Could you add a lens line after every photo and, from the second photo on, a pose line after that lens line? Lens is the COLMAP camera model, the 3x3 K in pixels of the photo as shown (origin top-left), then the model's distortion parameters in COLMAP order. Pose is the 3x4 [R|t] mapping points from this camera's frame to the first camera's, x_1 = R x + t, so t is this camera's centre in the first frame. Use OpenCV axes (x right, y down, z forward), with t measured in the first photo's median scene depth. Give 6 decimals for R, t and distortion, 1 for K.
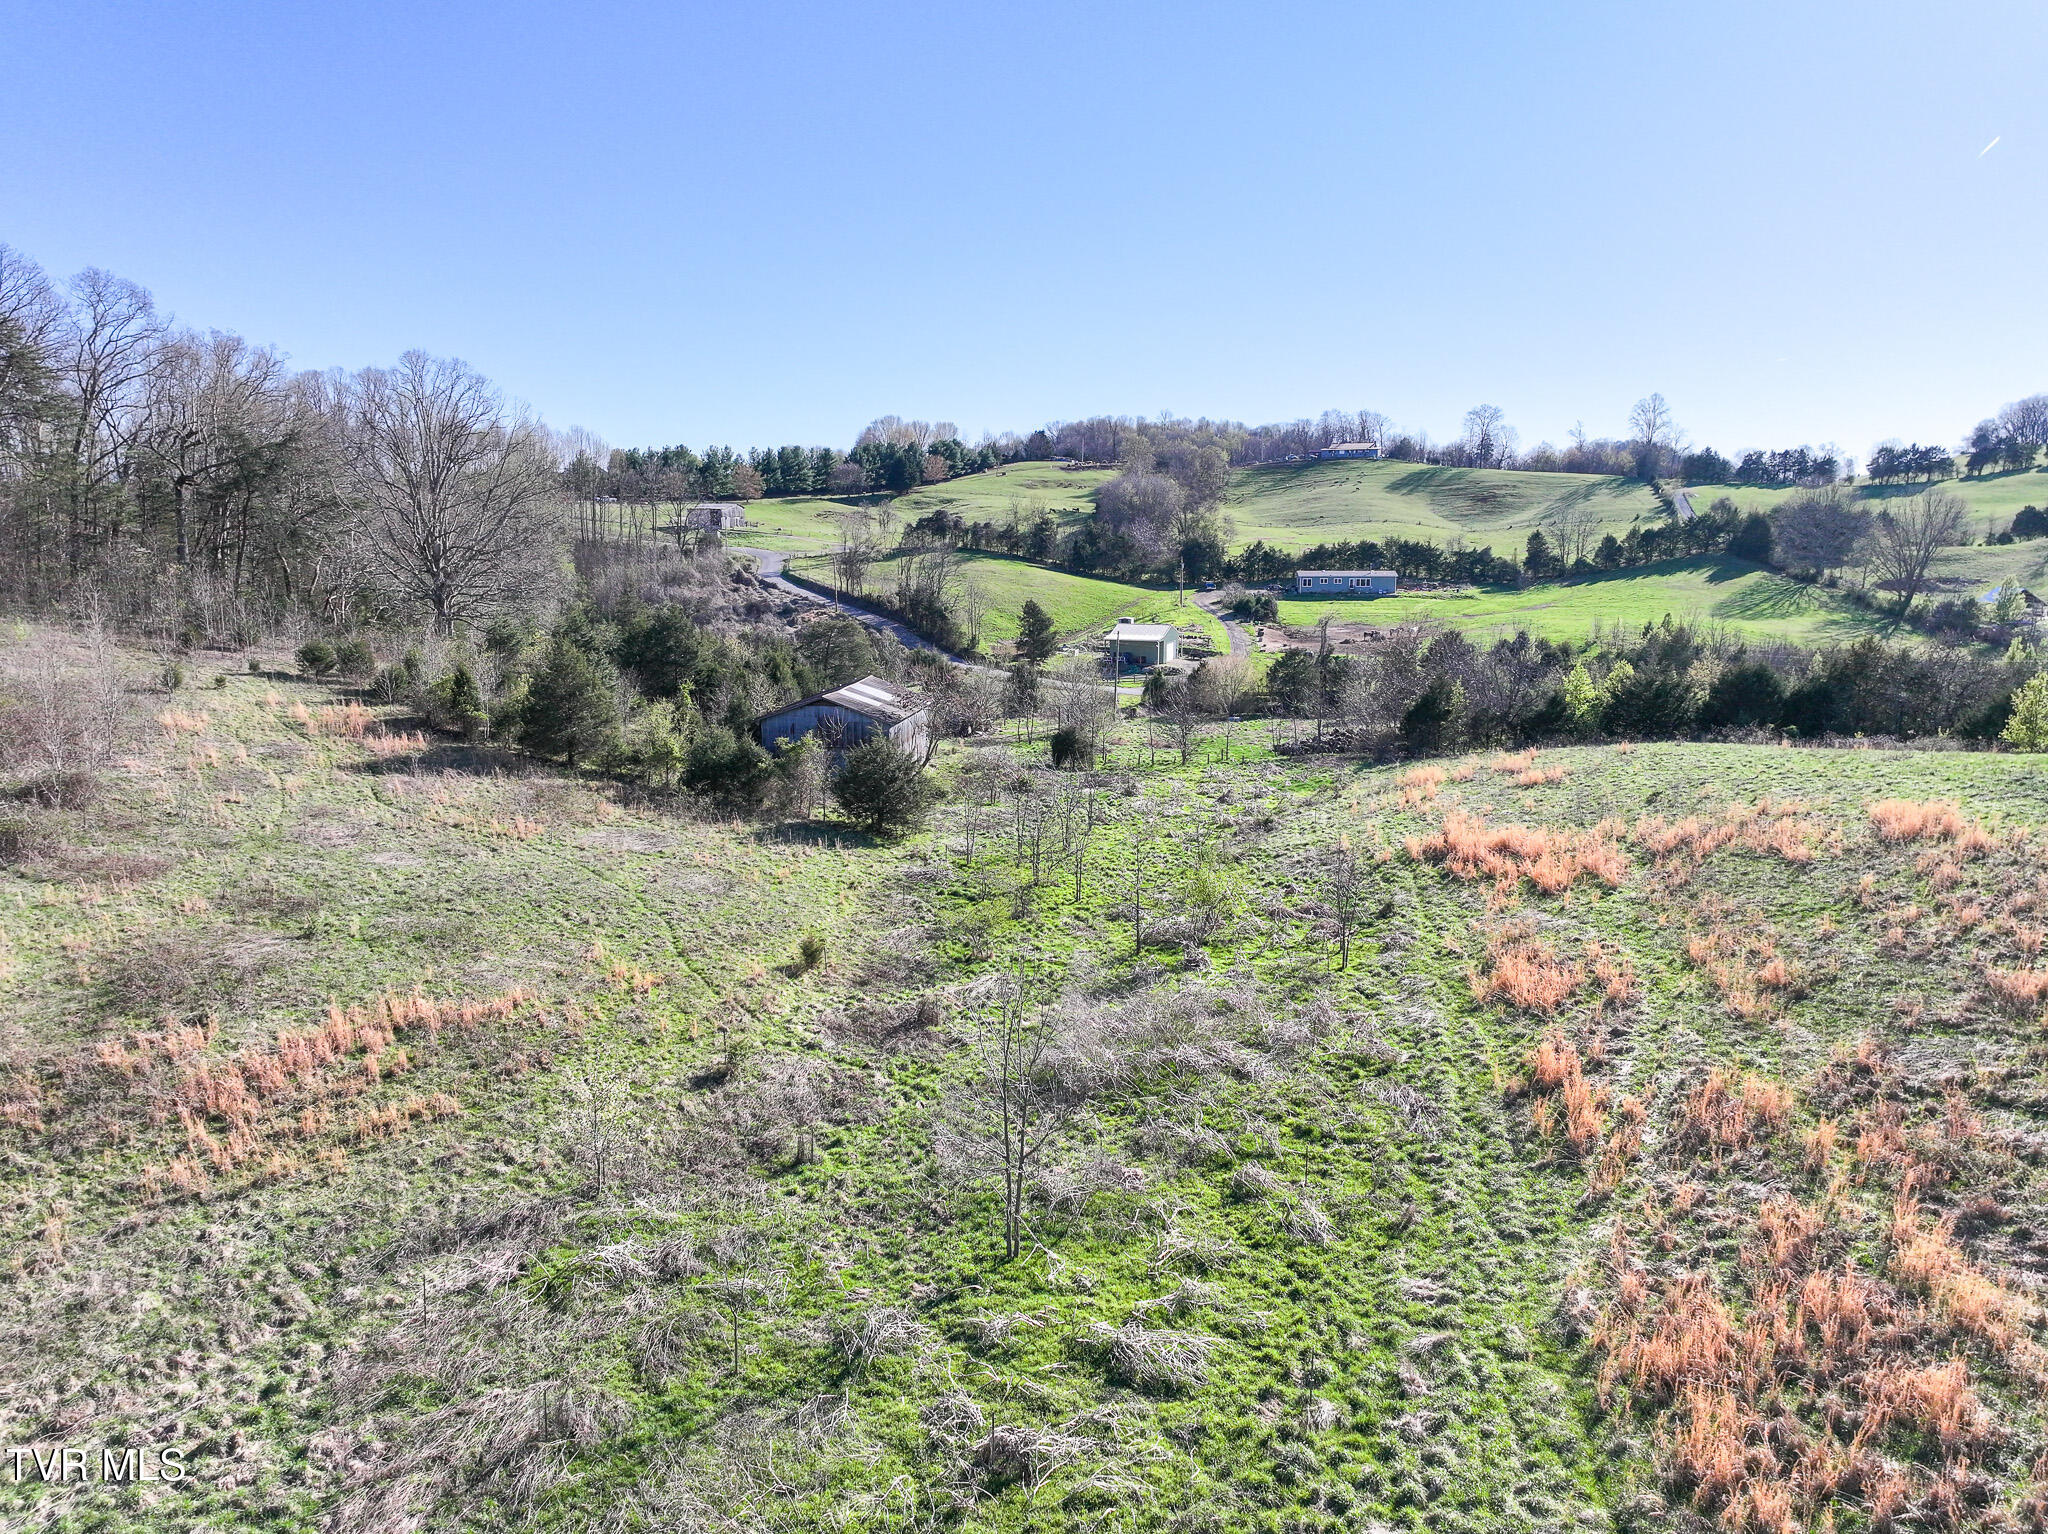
lens RADIAL K [[1440.6, 0, 1027.1], [0, 1440.6, 767.6], [0, 0, 1]] dist [0.004865, 0.010257]
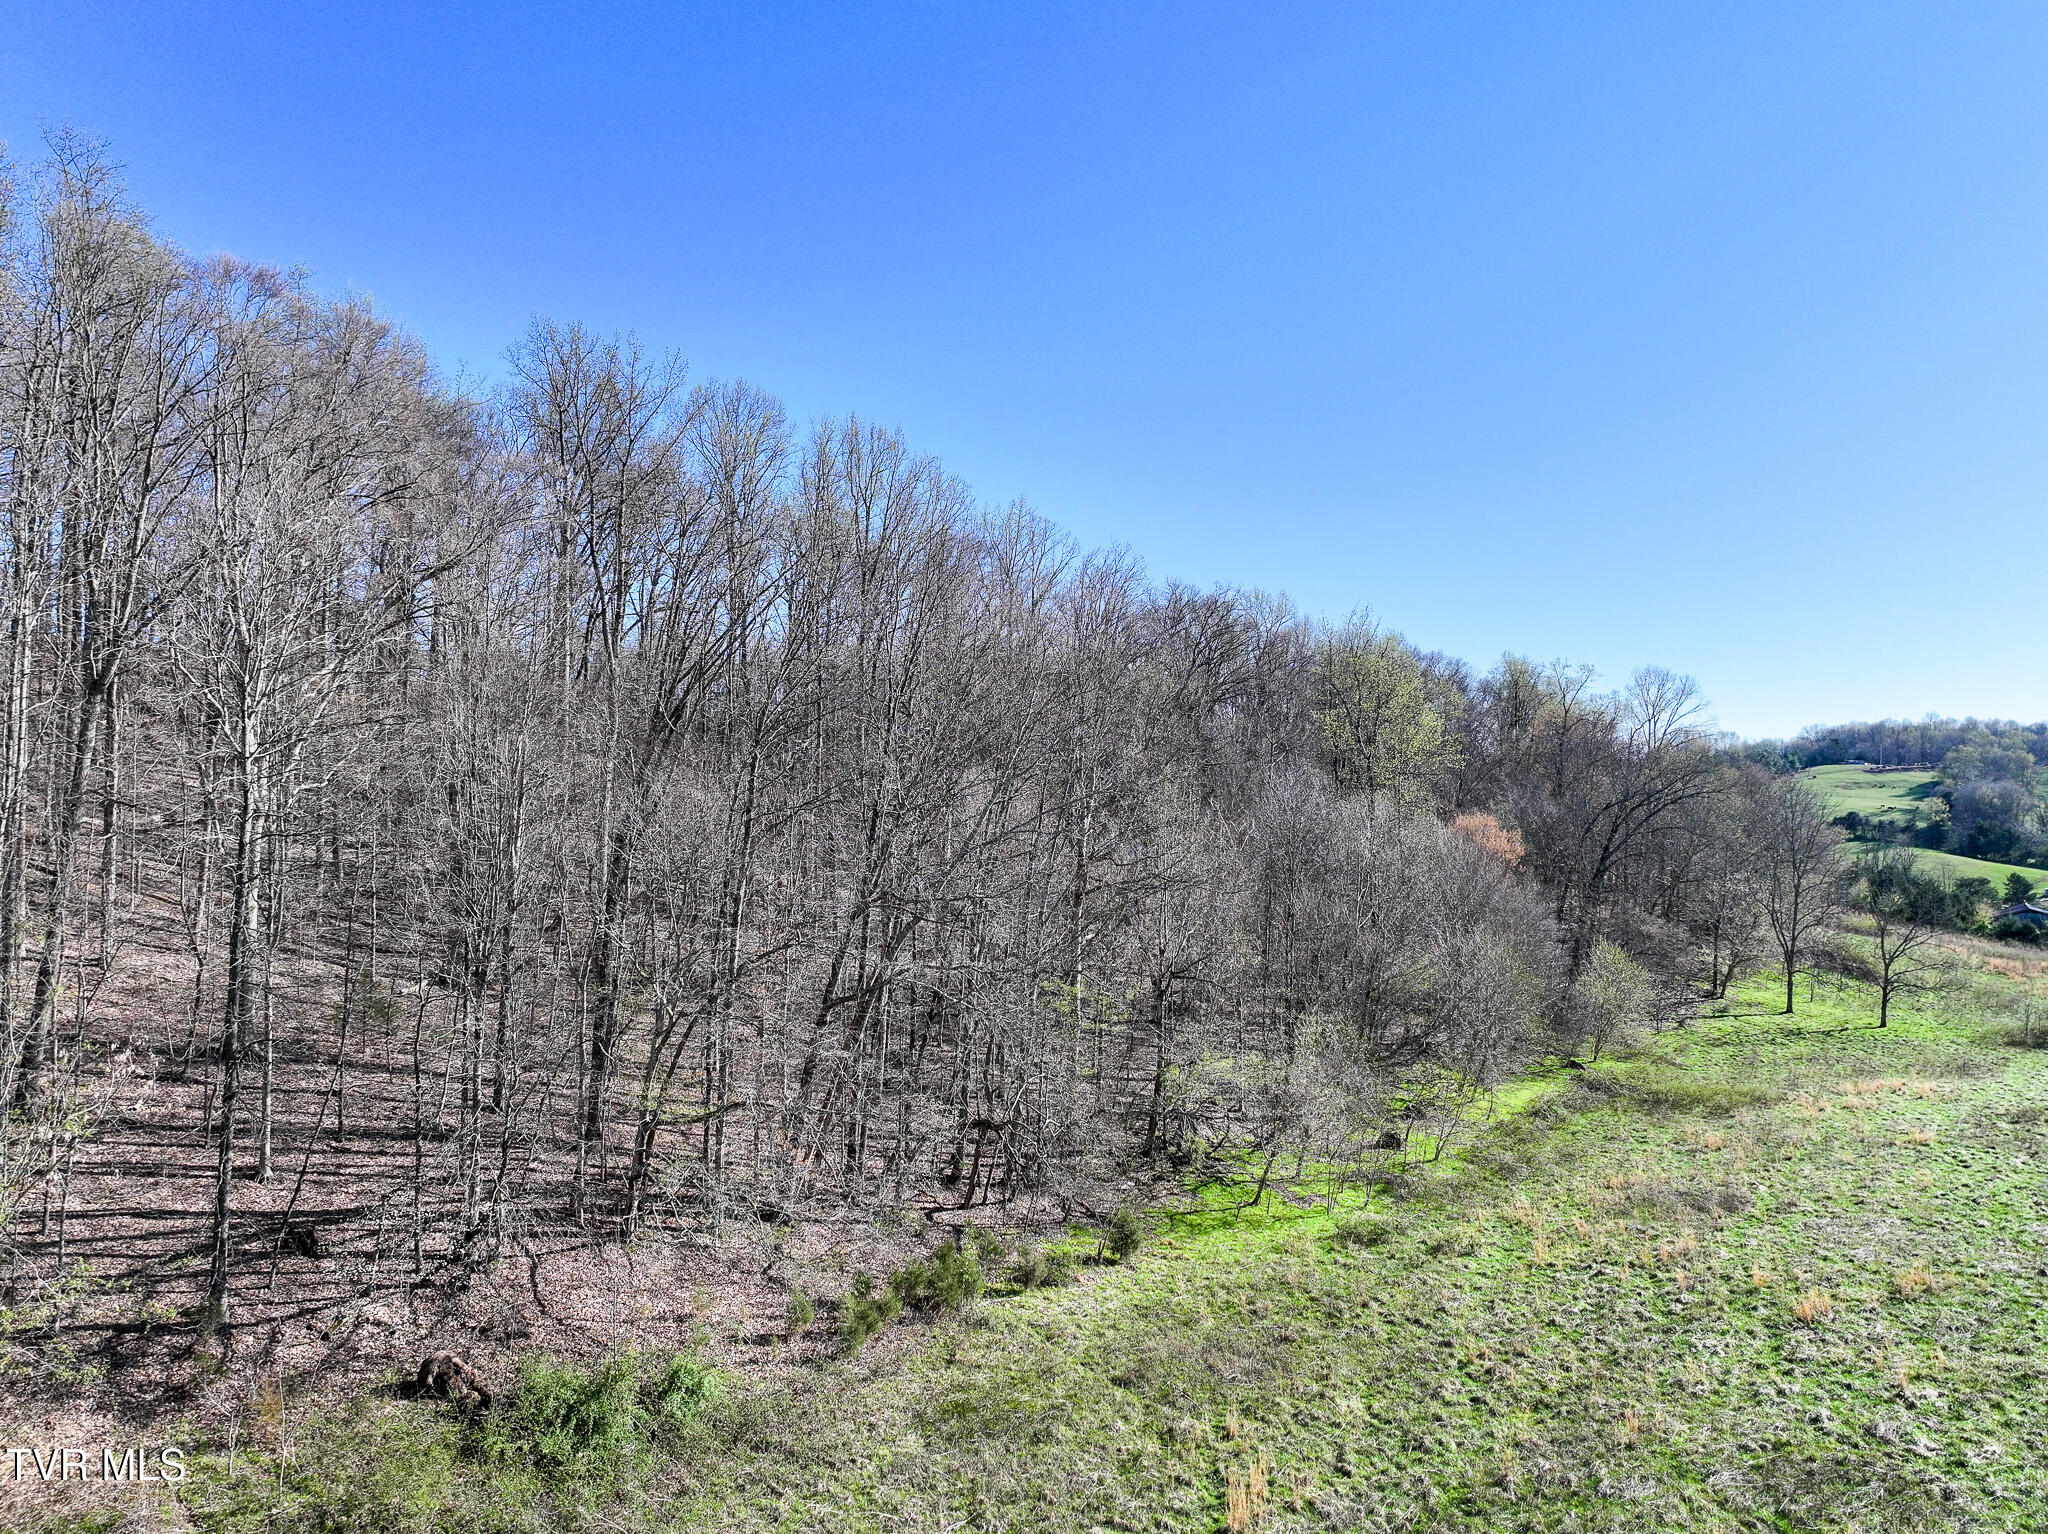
lens RADIAL K [[1440.6, 0, 1030.2], [0, 1440.6, 769.8], [0, 0, 1]] dist [0.004865, 0.010257]
pose [[0.918507, -0.018050, -0.394992, -0.172427], [-0.059948, 0.981053, -0.184233, 0.062090], [0.390834, 0.192898, 0.900022, -0.412710]]
